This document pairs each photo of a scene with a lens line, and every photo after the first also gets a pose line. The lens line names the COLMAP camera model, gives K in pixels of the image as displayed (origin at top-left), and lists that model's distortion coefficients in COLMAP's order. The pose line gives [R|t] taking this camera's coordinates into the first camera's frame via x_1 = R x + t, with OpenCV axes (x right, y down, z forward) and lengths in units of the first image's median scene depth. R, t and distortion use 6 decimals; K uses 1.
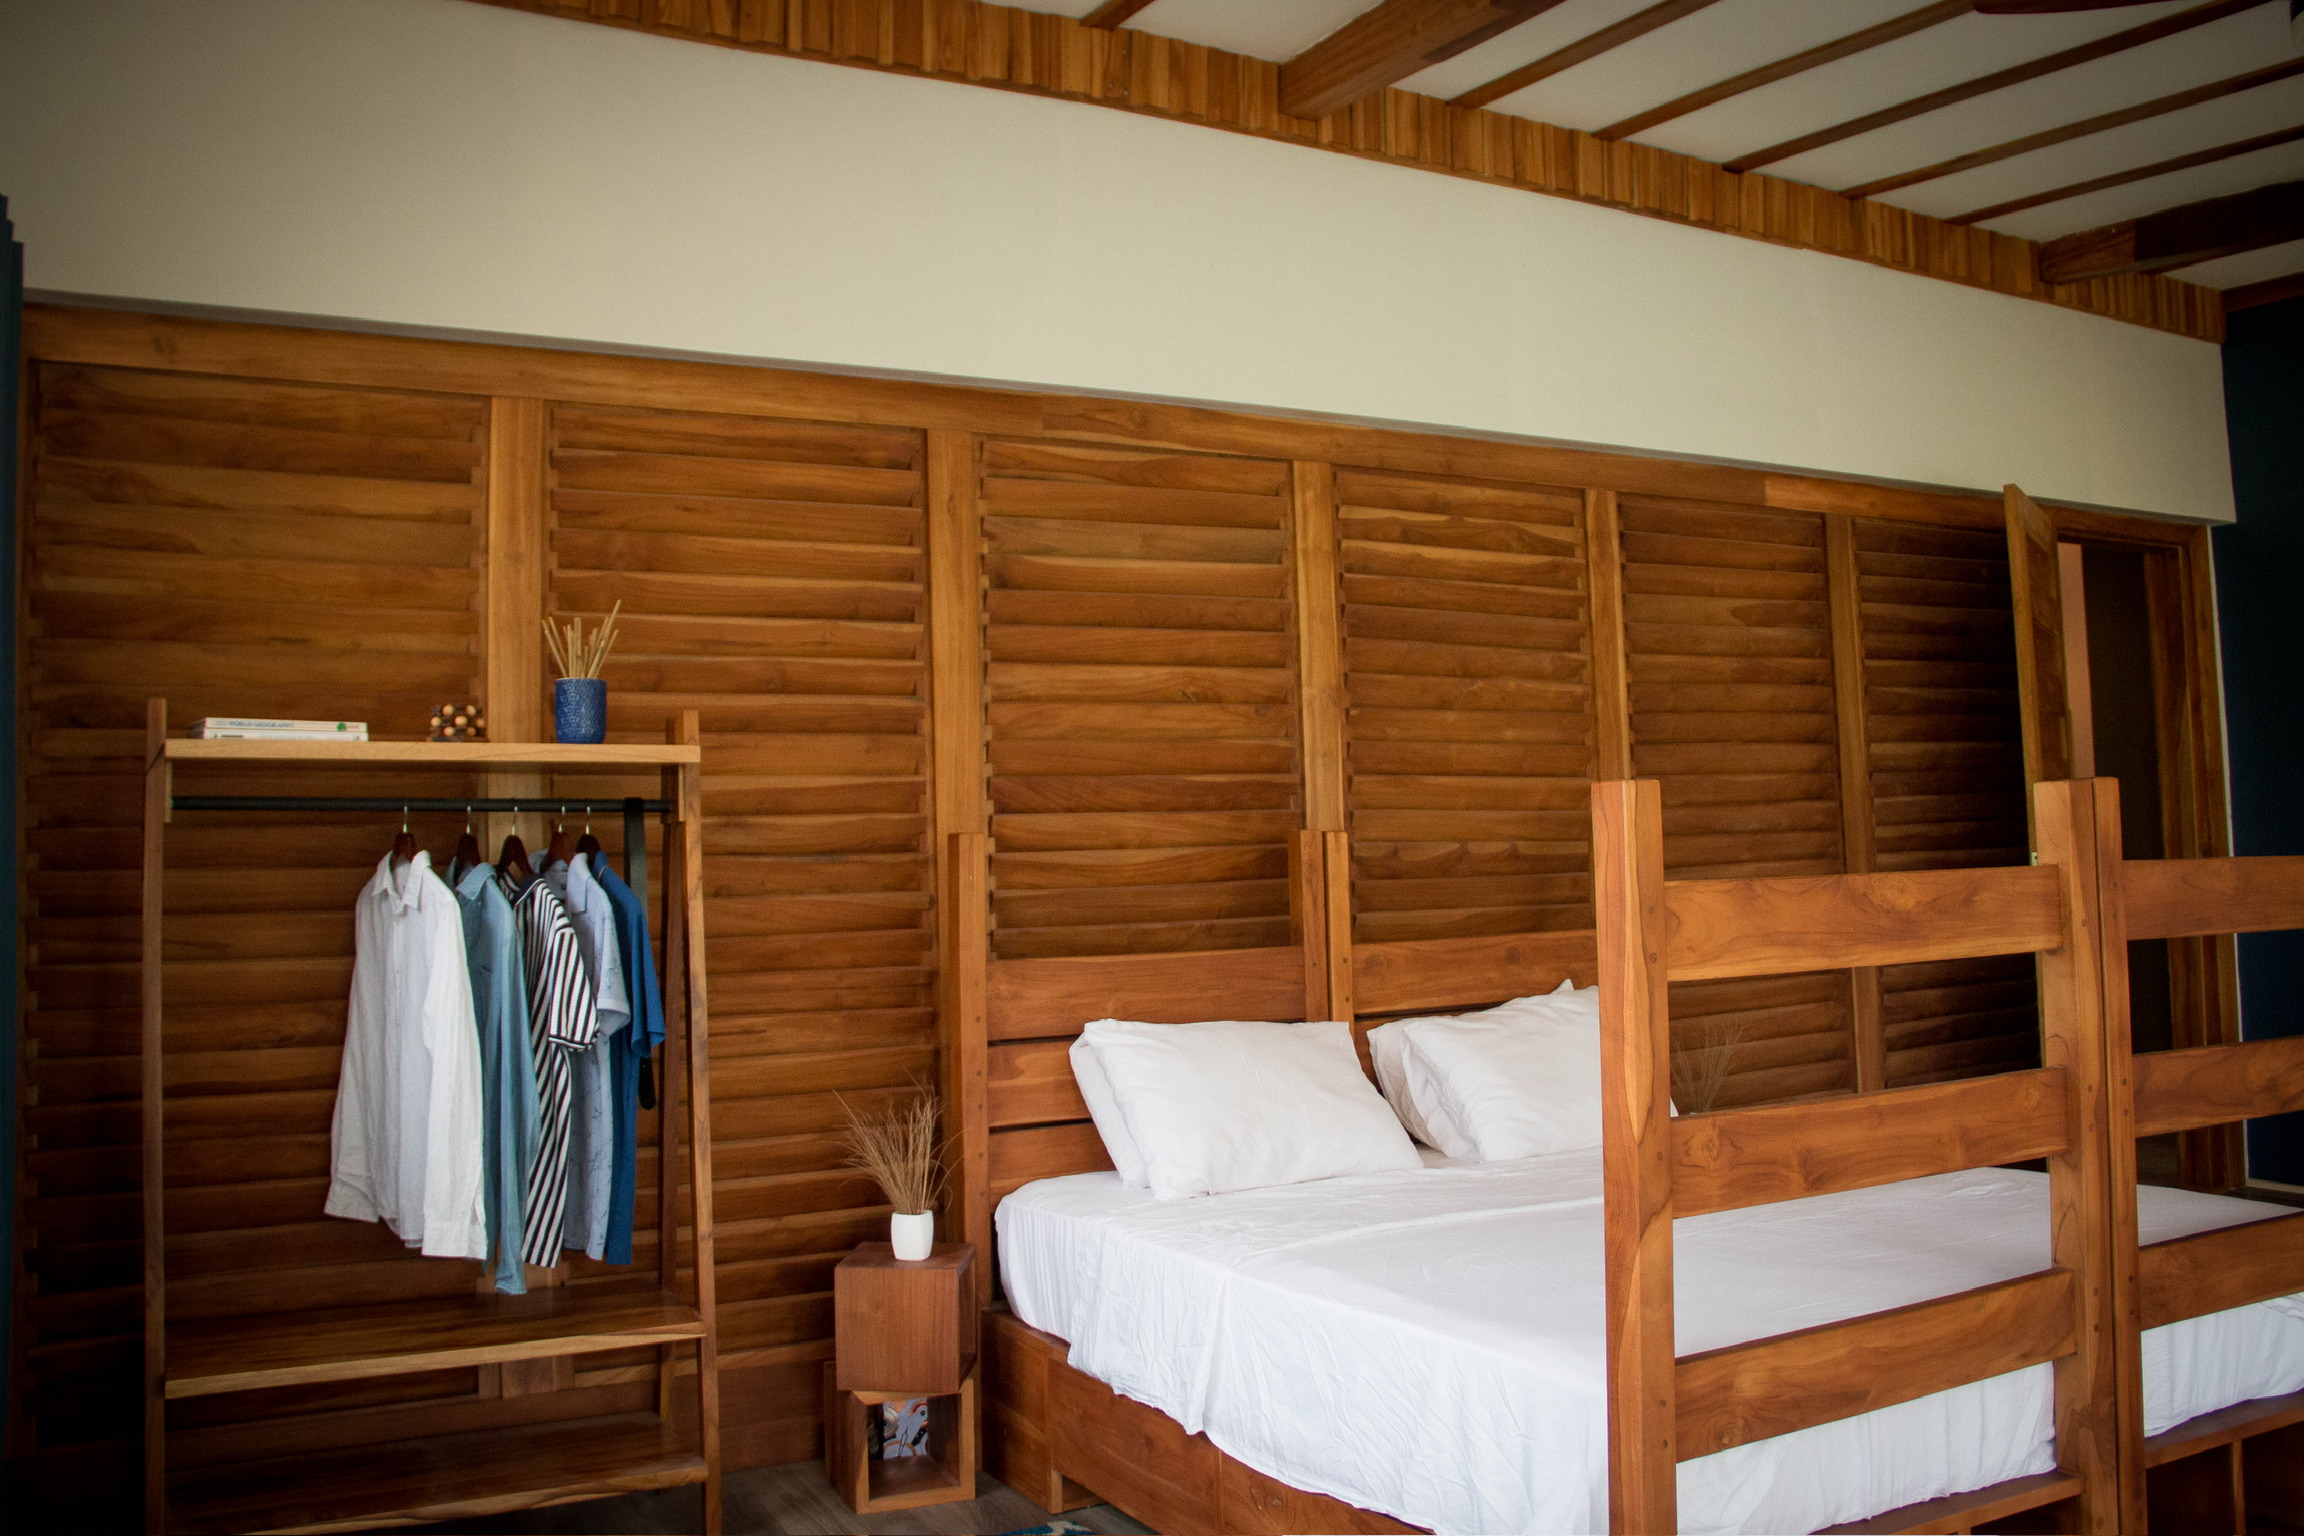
lens RADIAL K [[1882.2, 0, 1138.0], [0, 1882.2, 747.0], [0, 0, 1]] dist [-0.174970, 0.139499]
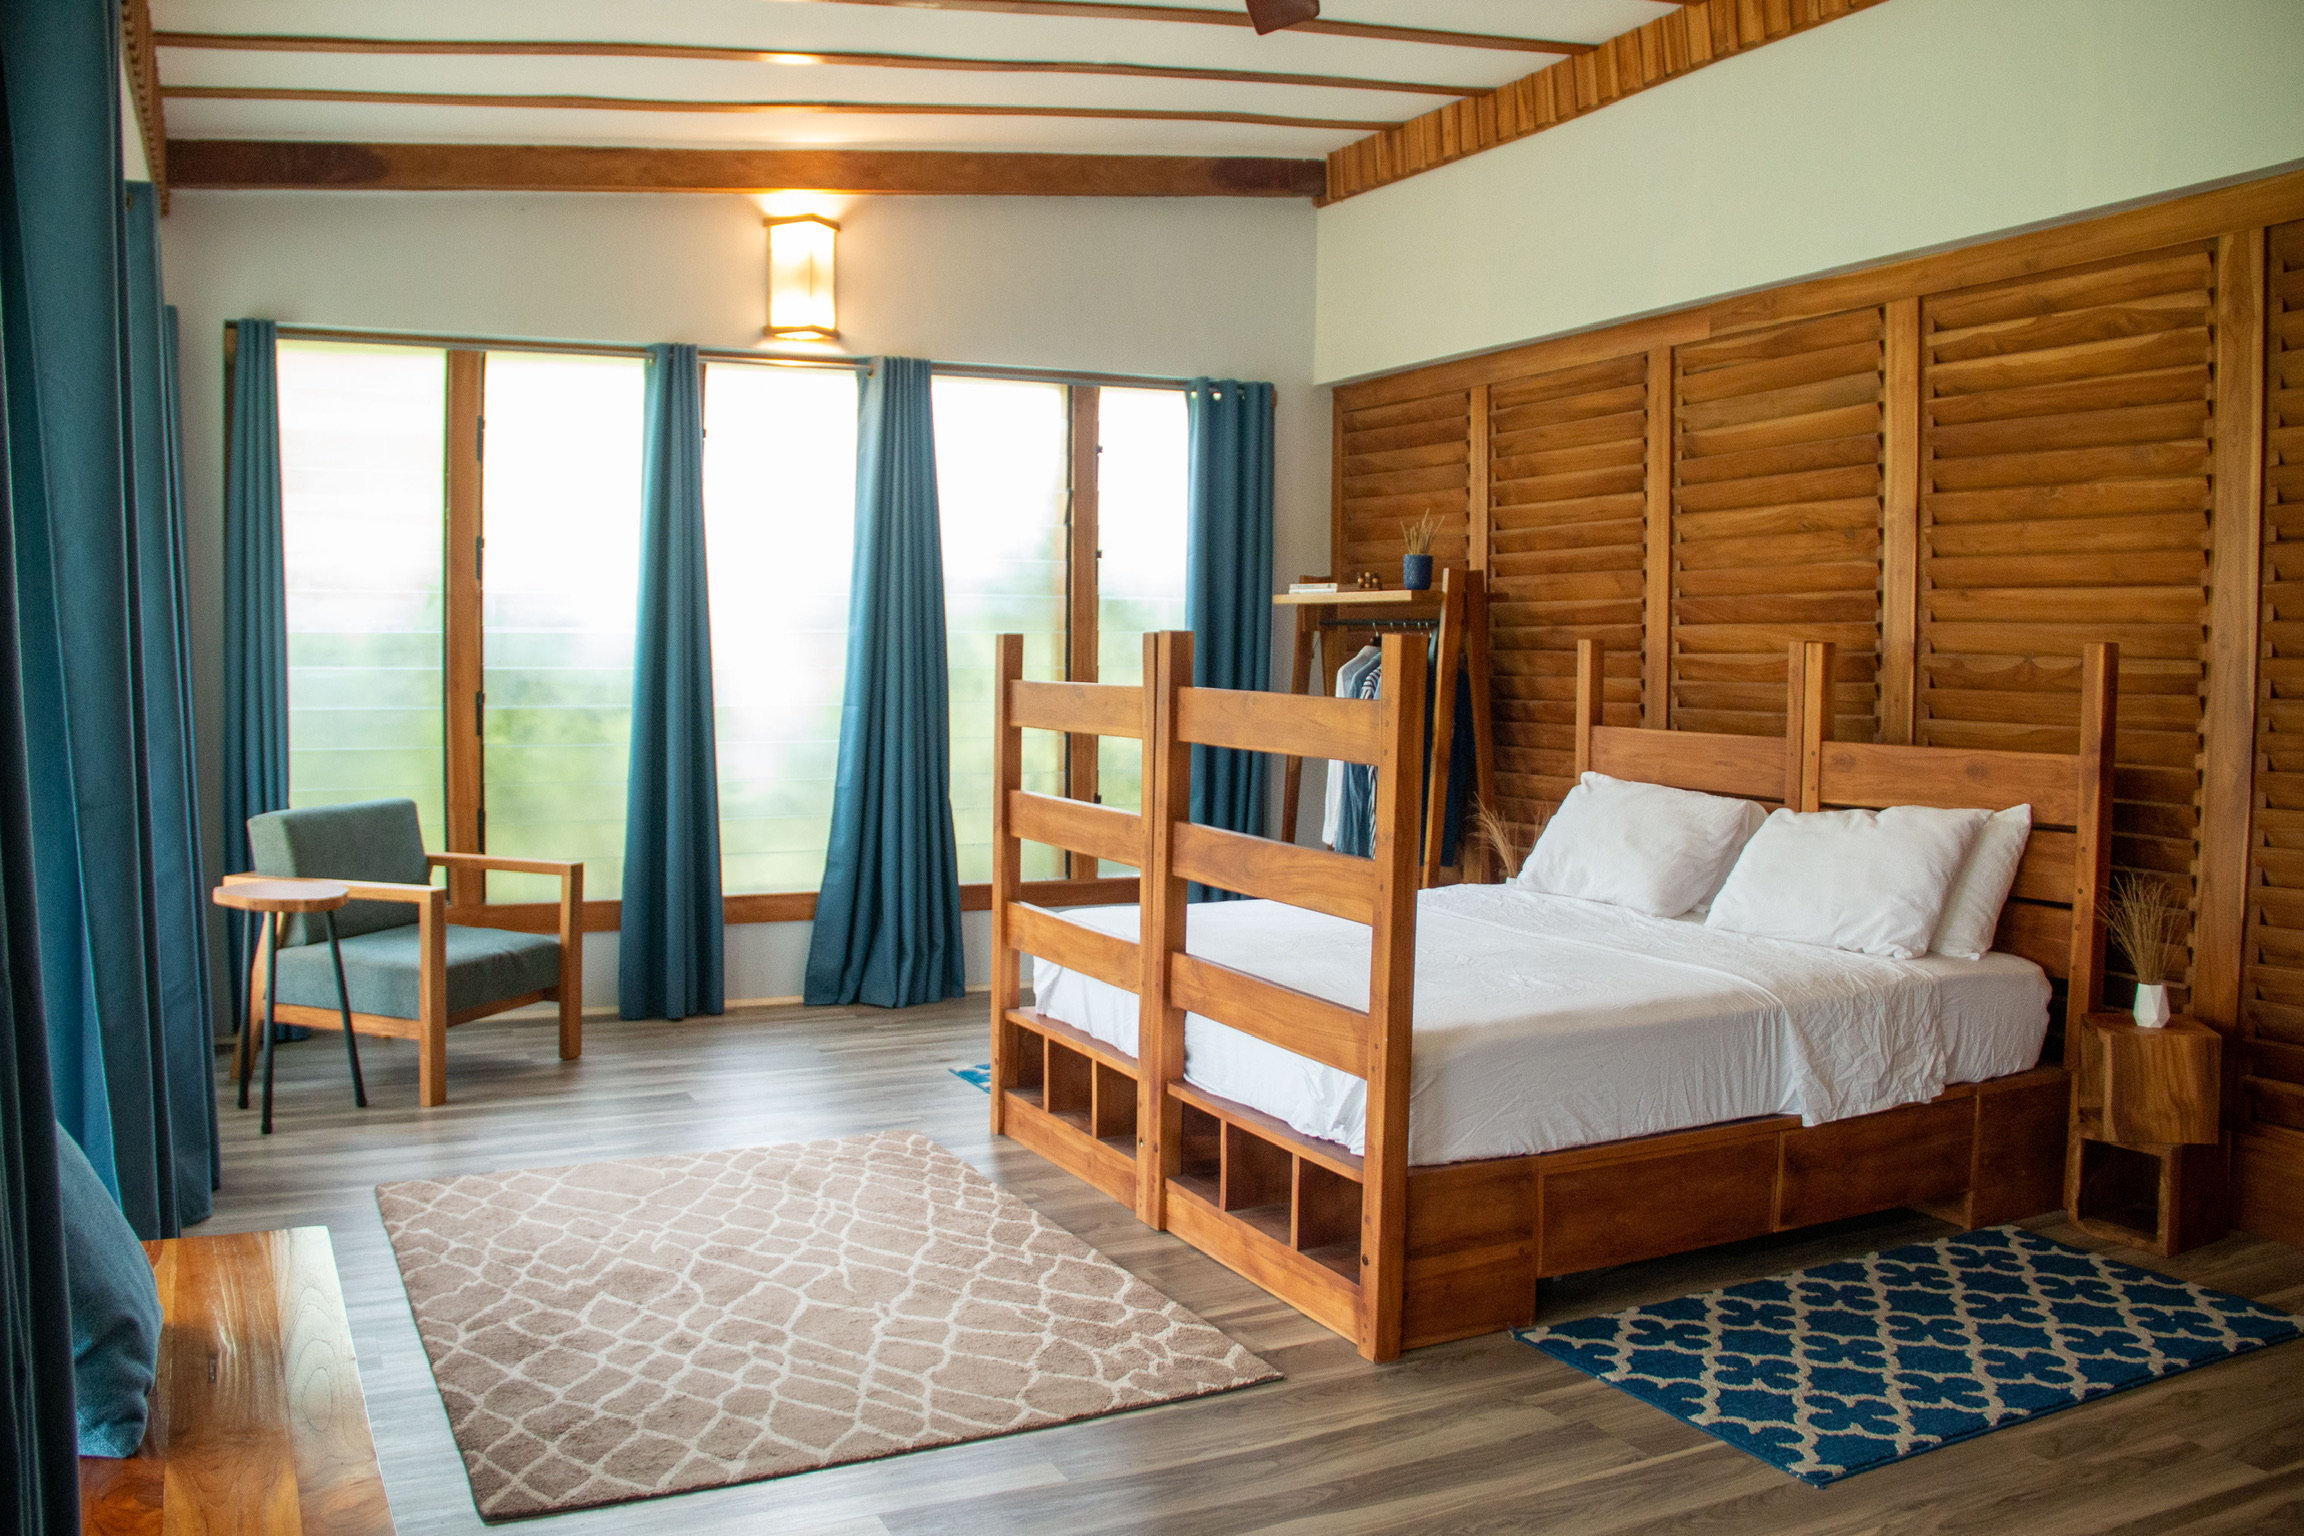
lens RADIAL K [[1882.2, 0, 1138.0], [0, 1882.2, 747.0], [0, 0, 1]] dist [-0.174970, 0.139499]
pose [[-0.032280, 0.079174, -0.996338, 1.189931], [0.064283, 0.994958, 0.076981, -0.005054], [0.997409, -0.061563, -0.037207, 0.592127]]
